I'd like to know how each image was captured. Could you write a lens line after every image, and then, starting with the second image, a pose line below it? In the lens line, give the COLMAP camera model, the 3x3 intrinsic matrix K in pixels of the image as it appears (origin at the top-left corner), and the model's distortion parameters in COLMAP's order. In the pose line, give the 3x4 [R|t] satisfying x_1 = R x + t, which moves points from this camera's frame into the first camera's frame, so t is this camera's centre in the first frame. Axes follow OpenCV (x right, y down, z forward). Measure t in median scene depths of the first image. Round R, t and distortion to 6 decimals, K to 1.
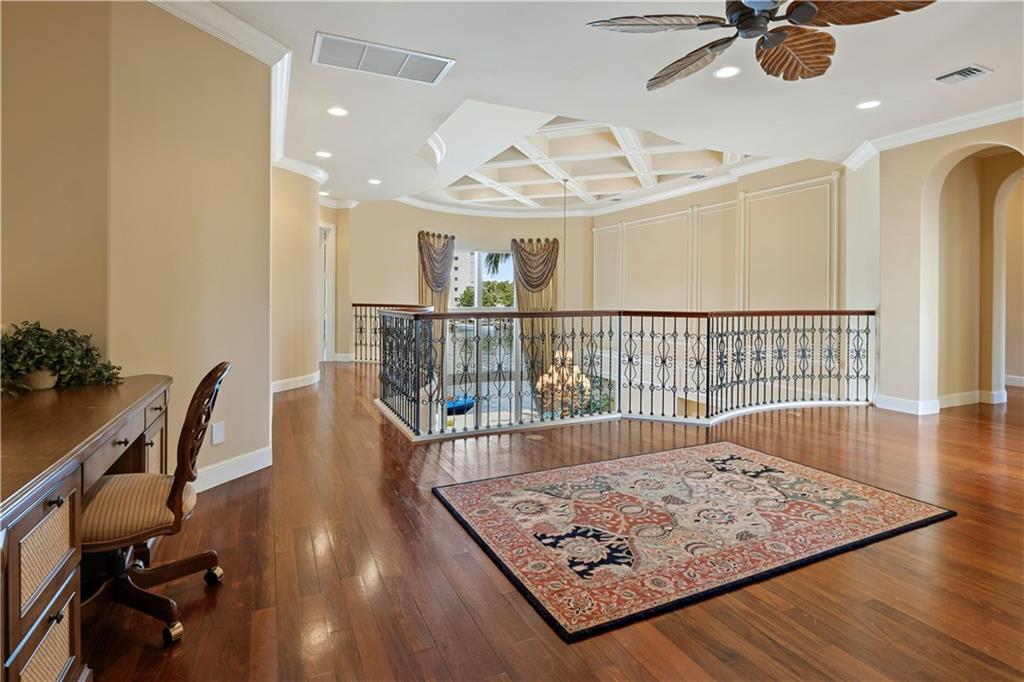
lens RADIAL K [[520.5, 0, 512.3], [0, 520.5, 309.1], [0, 0, 1]] dist [-0.000576, -0.000172]
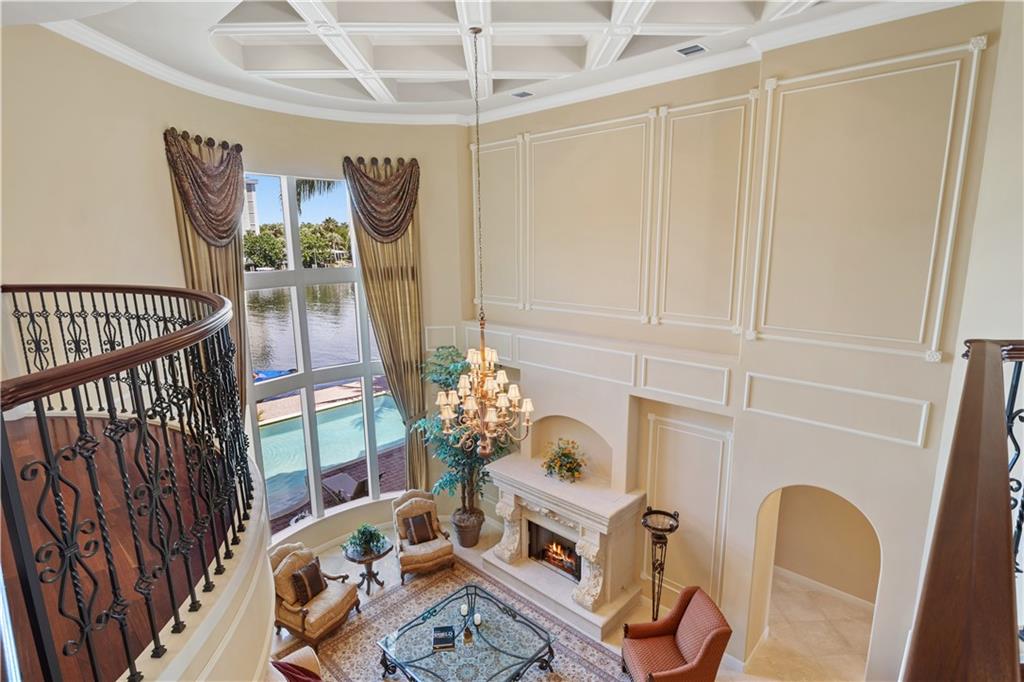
lens RADIAL K [[511.4, 0, 512.0], [0, 511.4, 341.0], [0, 0, 1]] dist [-0.000081, -0.000734]
pose [[0.928117, -0.086912, 0.362001, -0.059820], [0.022250, 0.983579, 0.179099, -0.025366], [-0.371622, -0.158170, 0.914811, 0.364560]]
